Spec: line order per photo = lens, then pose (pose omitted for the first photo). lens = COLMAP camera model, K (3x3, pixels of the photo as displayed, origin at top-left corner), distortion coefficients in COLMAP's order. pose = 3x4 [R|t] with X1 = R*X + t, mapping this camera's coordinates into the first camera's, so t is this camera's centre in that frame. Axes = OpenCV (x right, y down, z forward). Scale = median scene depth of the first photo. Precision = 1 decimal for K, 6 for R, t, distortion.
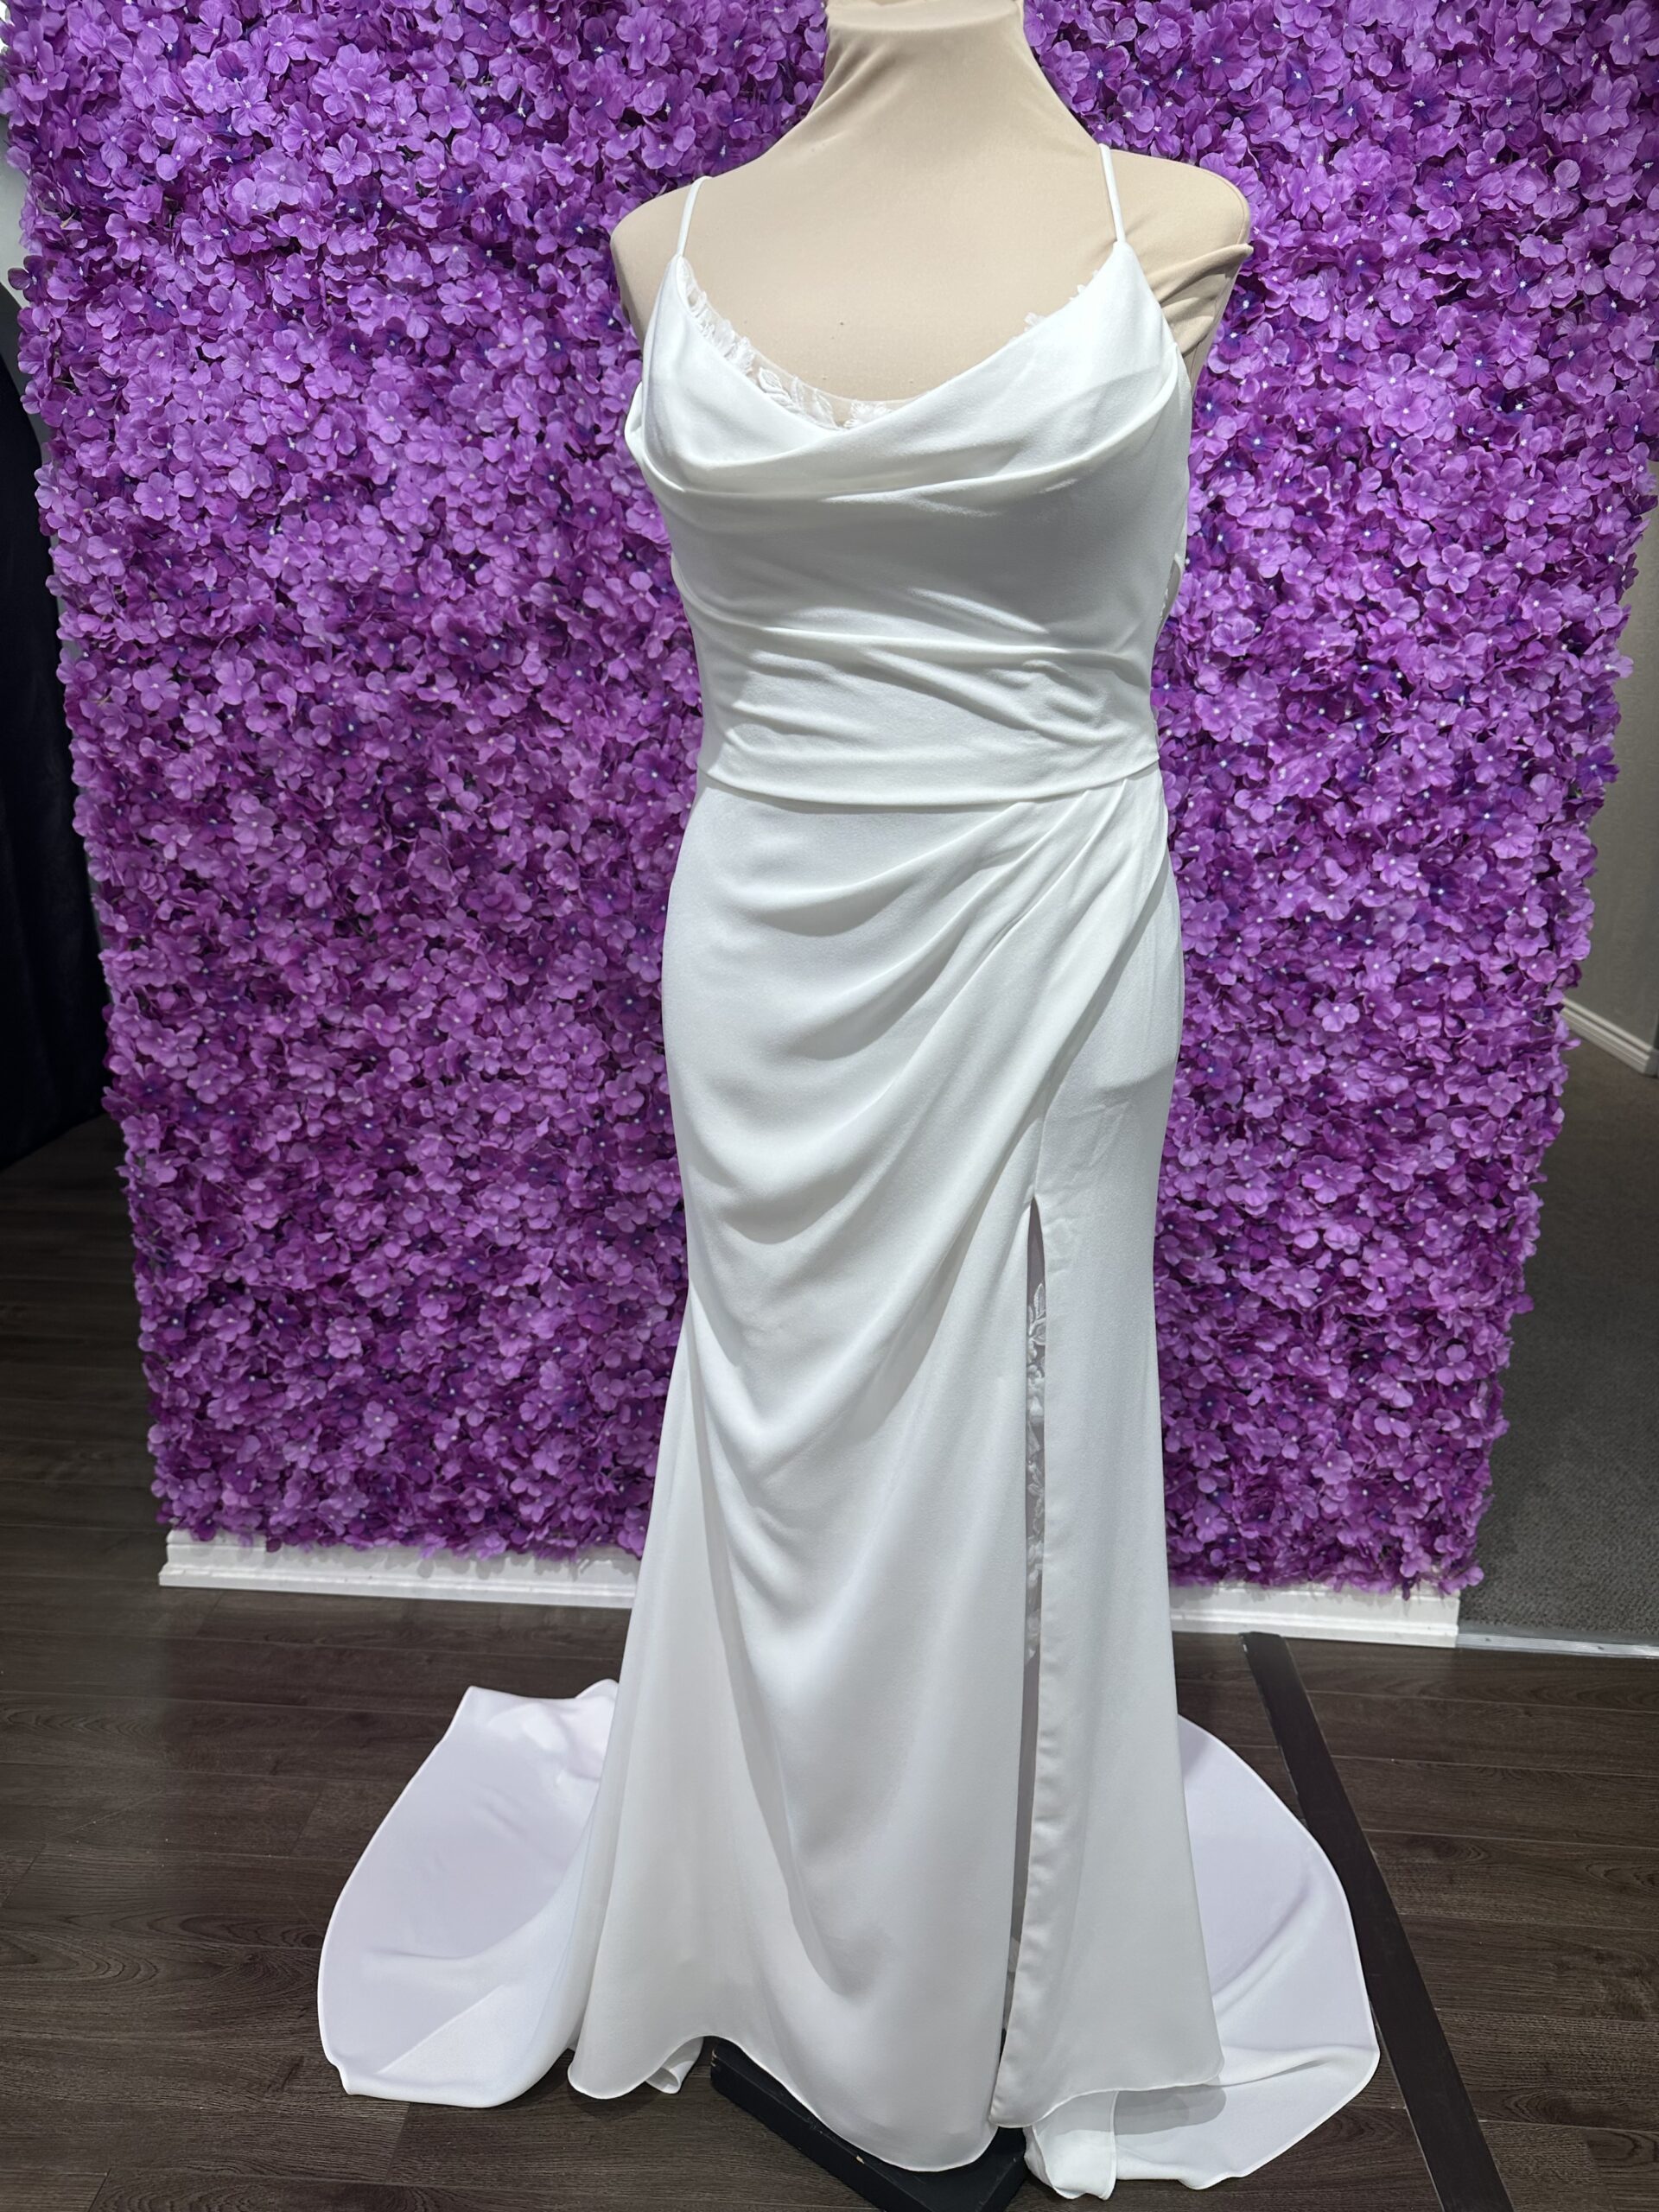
lens RADIAL K [[1506.4, 0, 876.2], [0, 1506.4, 1102.7], [0, 0, 1]] dist [-0.006648, -0.009495]
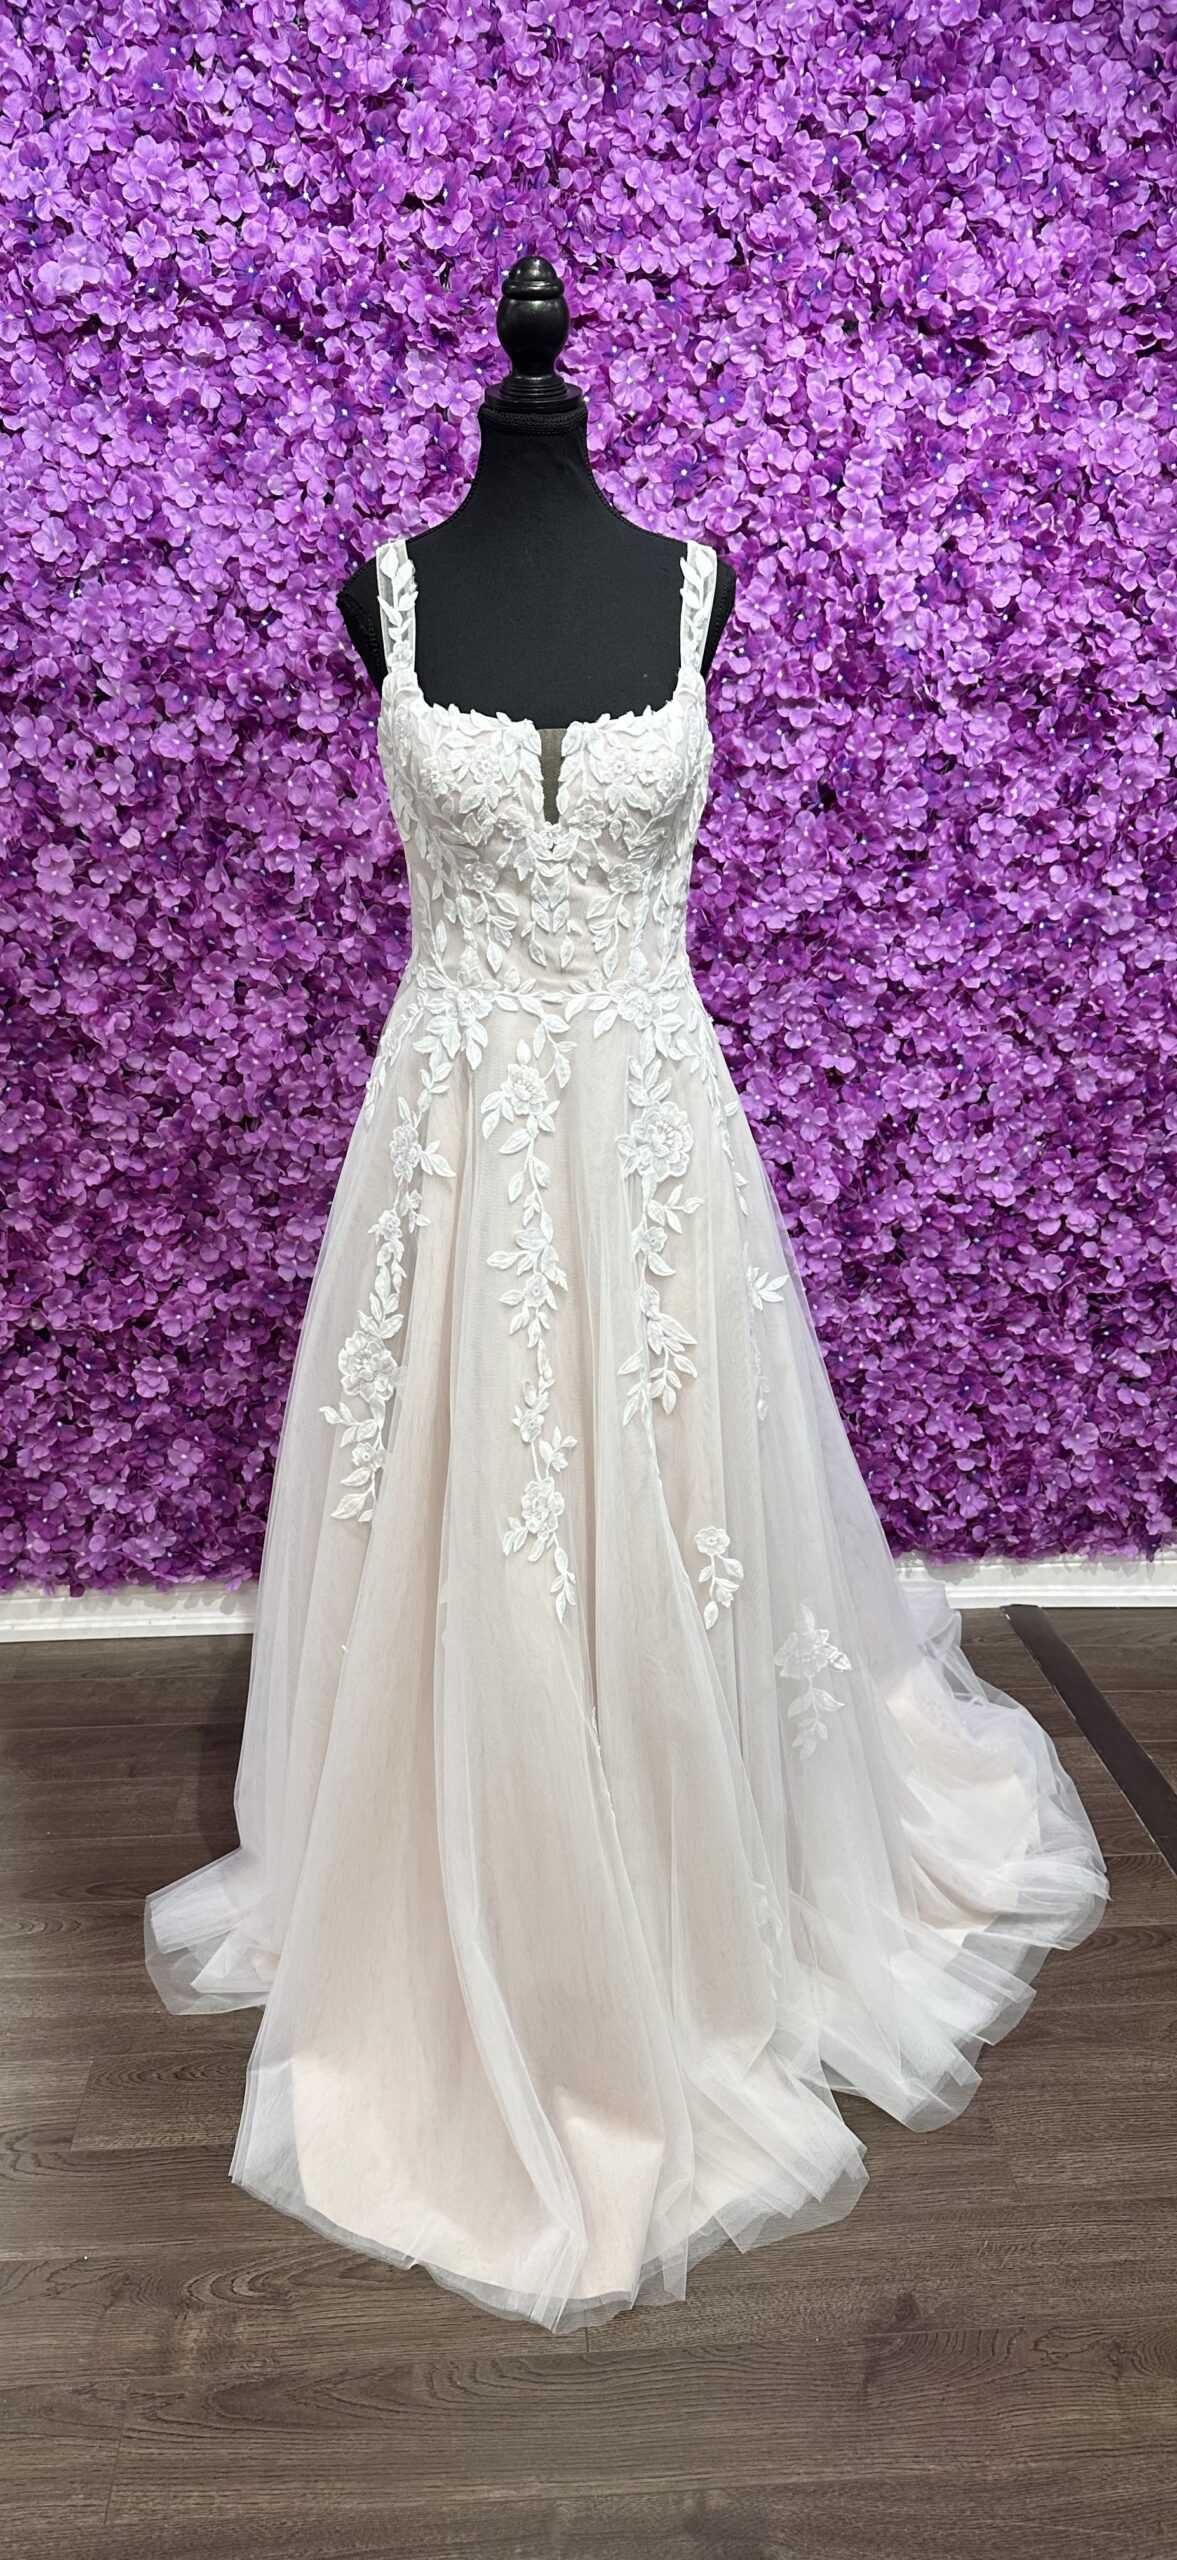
lens RADIAL K [[1775.8, 0, 551.5], [0, 1775.8, 1322.1], [0, 0, 1]] dist [0.009336, -0.034840]
pose [[0.995273, -0.058544, 0.077485, -0.193327], [0.057466, 0.998218, 0.016059, 0.130076], [-0.078288, -0.011531, 0.996864, -0.278125]]
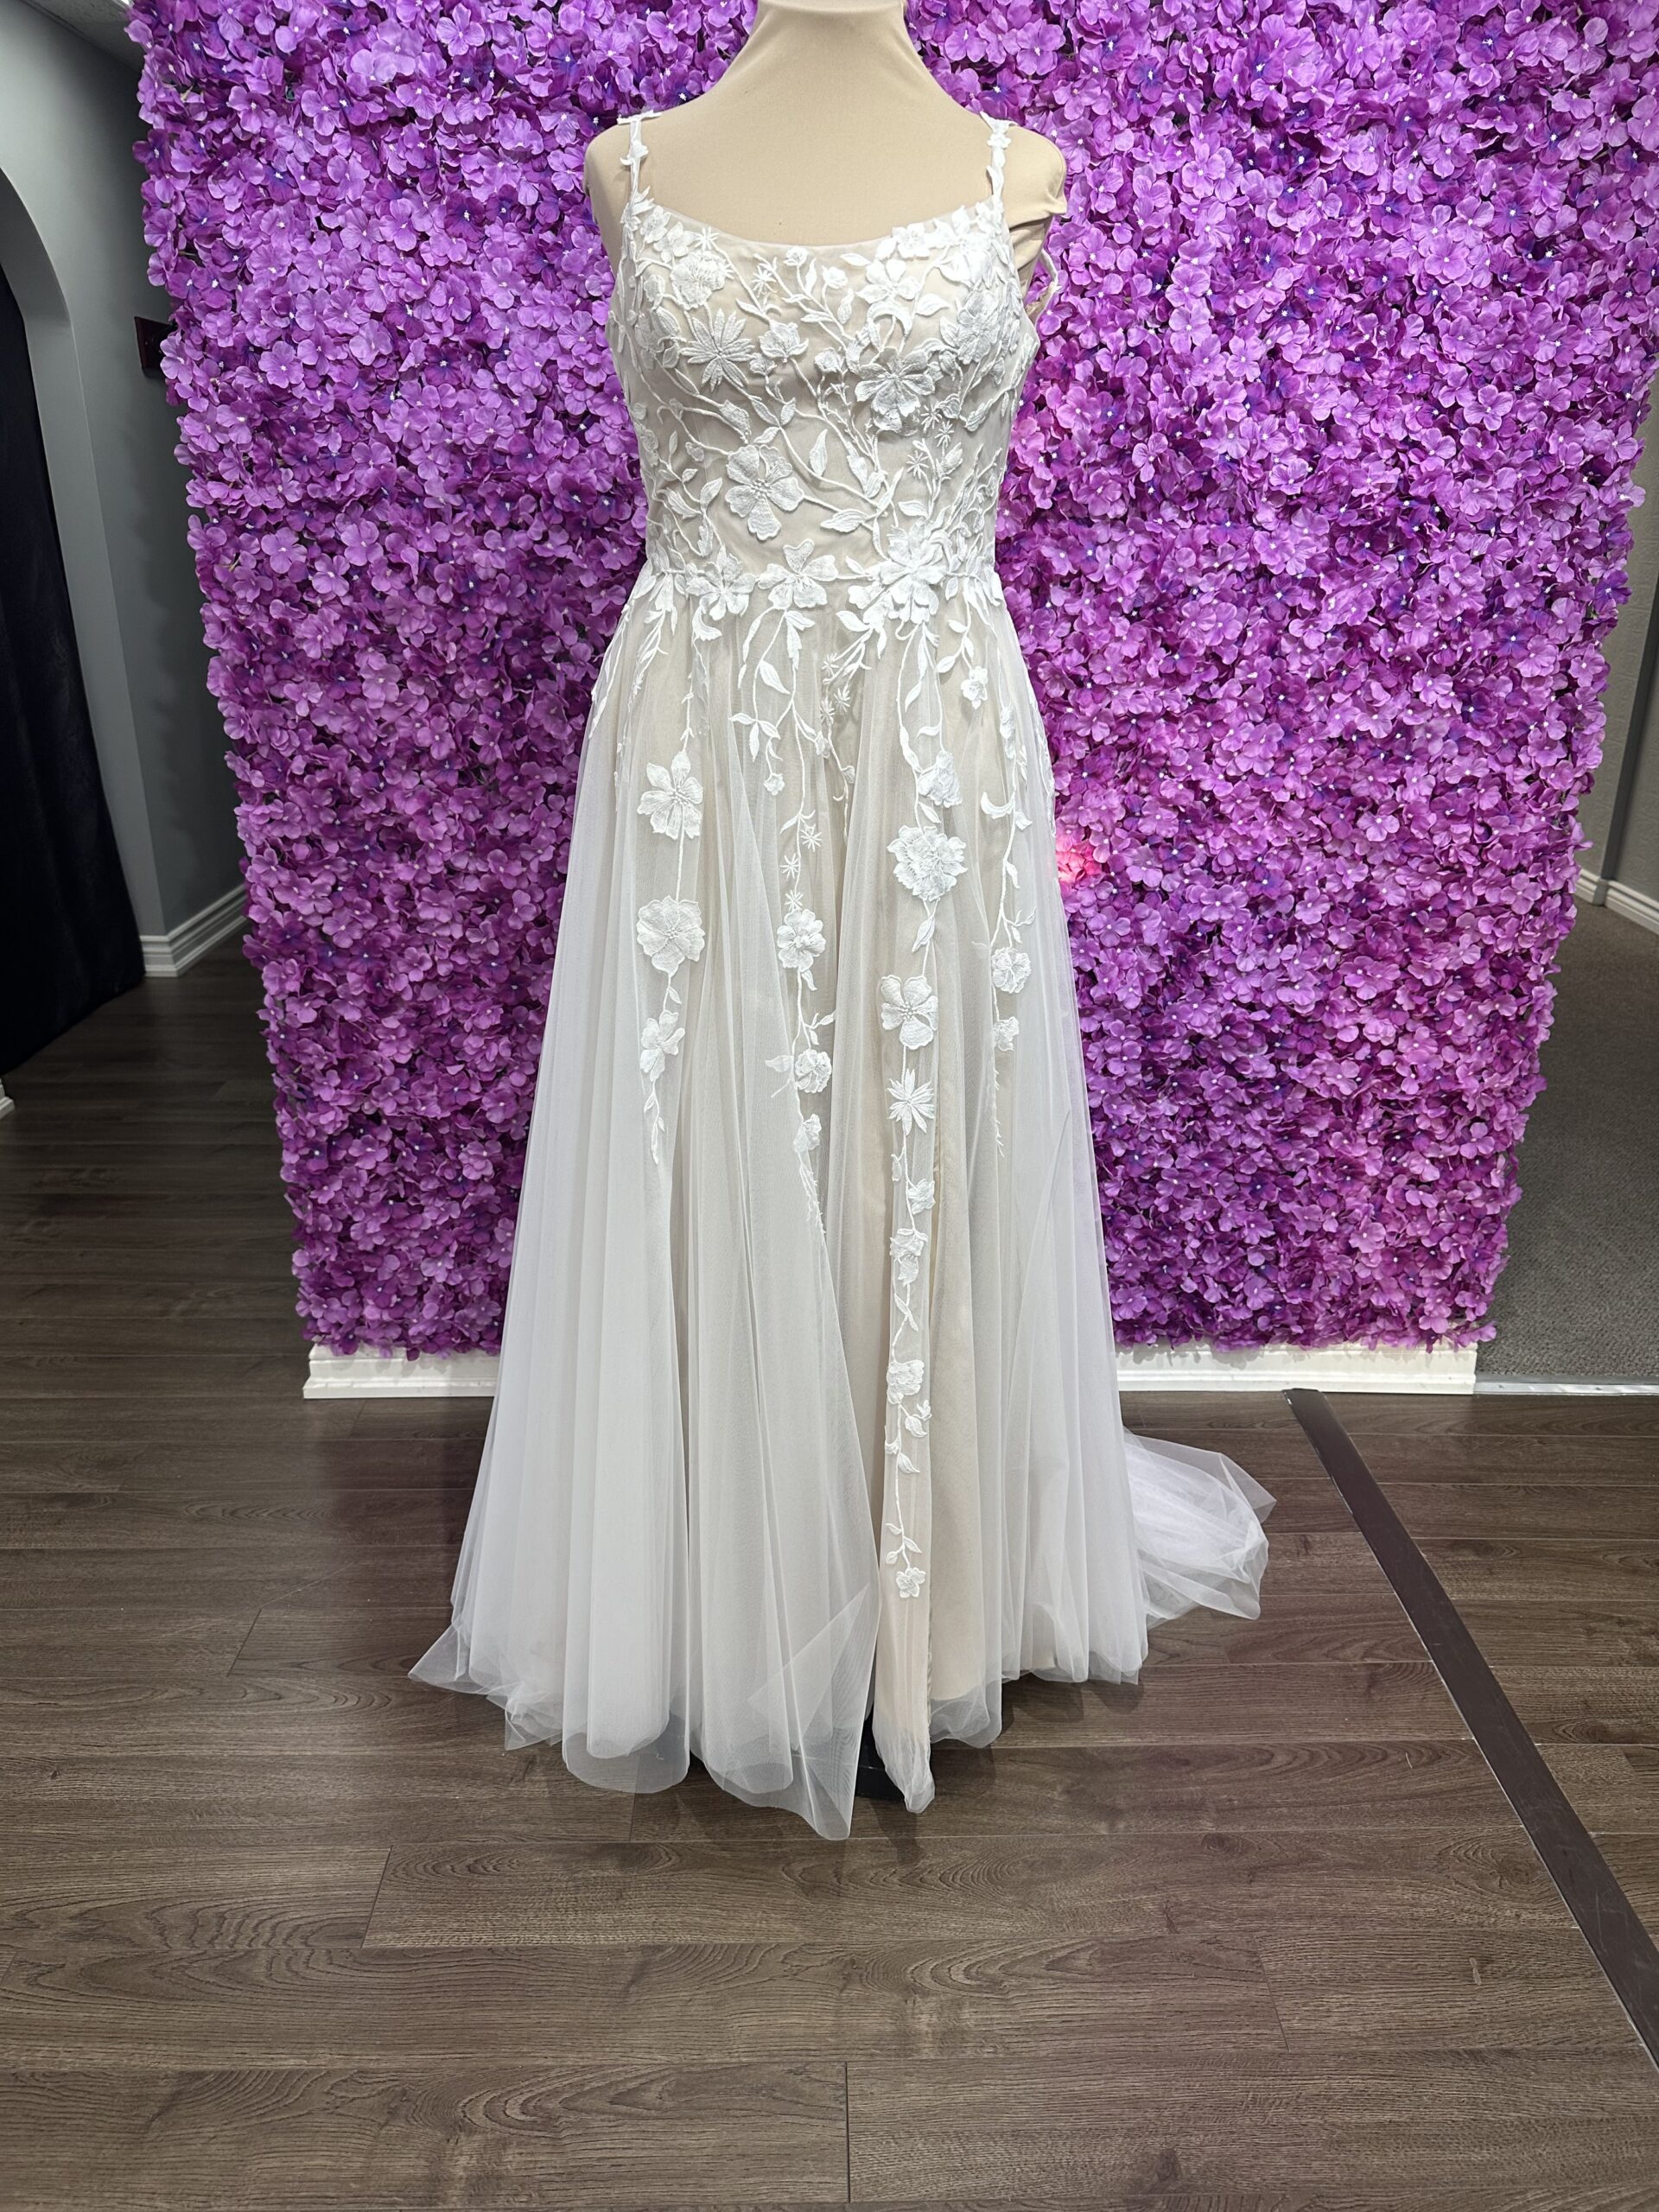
lens RADIAL K [[1506.4, 0, 838.5], [0, 1506.4, 1120.7], [0, 0, 1]] dist [-0.006648, -0.009495]
pose [[0.998426, -0.041051, 0.038201, -0.148662], [0.037871, 0.996031, 0.080546, 0.055866], [-0.041356, -0.078972, 0.996019, -0.111001]]
